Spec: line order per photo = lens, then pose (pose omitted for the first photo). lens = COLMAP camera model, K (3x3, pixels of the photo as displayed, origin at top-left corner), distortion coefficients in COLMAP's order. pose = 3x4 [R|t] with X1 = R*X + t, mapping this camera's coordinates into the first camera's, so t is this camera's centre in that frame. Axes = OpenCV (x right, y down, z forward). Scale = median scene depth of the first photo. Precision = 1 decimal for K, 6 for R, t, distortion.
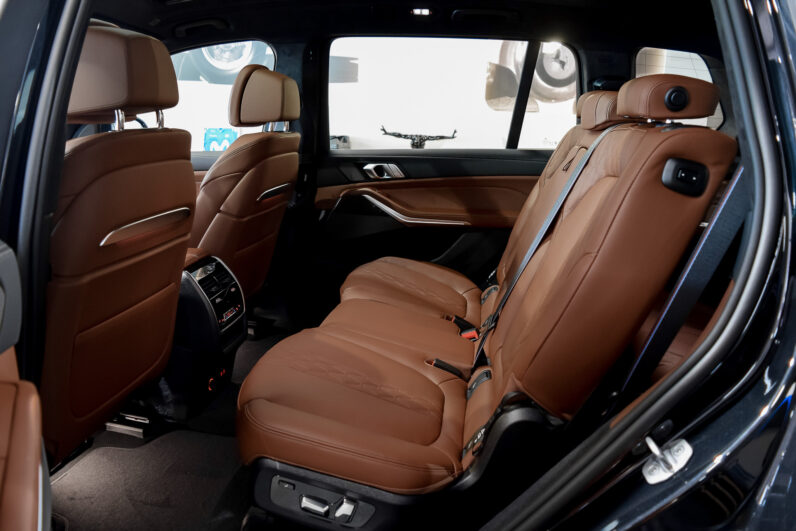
lens RADIAL K [[620.3, 0, 398.0], [0, 620.3, 265.5], [0, 0, 1]] dist [-0.088874, 0.003315]
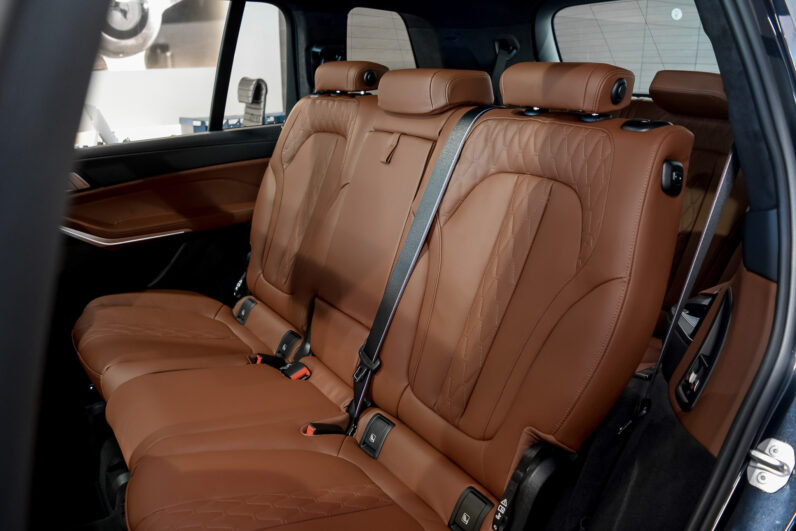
lens RADIAL K [[620.3, 0, 398.0], [0, 620.3, 265.5], [0, 0, 1]] dist [-0.088874, 0.003315]
pose [[0.738831, -0.244114, 0.628121, -0.318512], [0.187477, 0.969744, 0.156363, -0.156440], [-0.647287, 0.002232, 0.762243, 0.346816]]
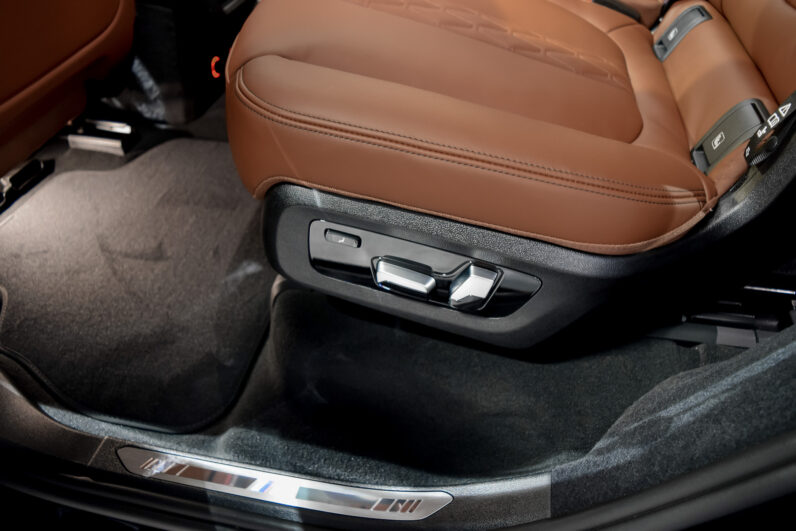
lens RADIAL K [[620.3, 0, 398.0], [0, 620.3, 265.5], [0, 0, 1]] dist [-0.088874, 0.003315]
pose [[0.996011, -0.018539, -0.087279, -0.073851], [0.056225, 0.889943, 0.452592, 0.124580], [0.069283, -0.455694, 0.887436, 0.429128]]
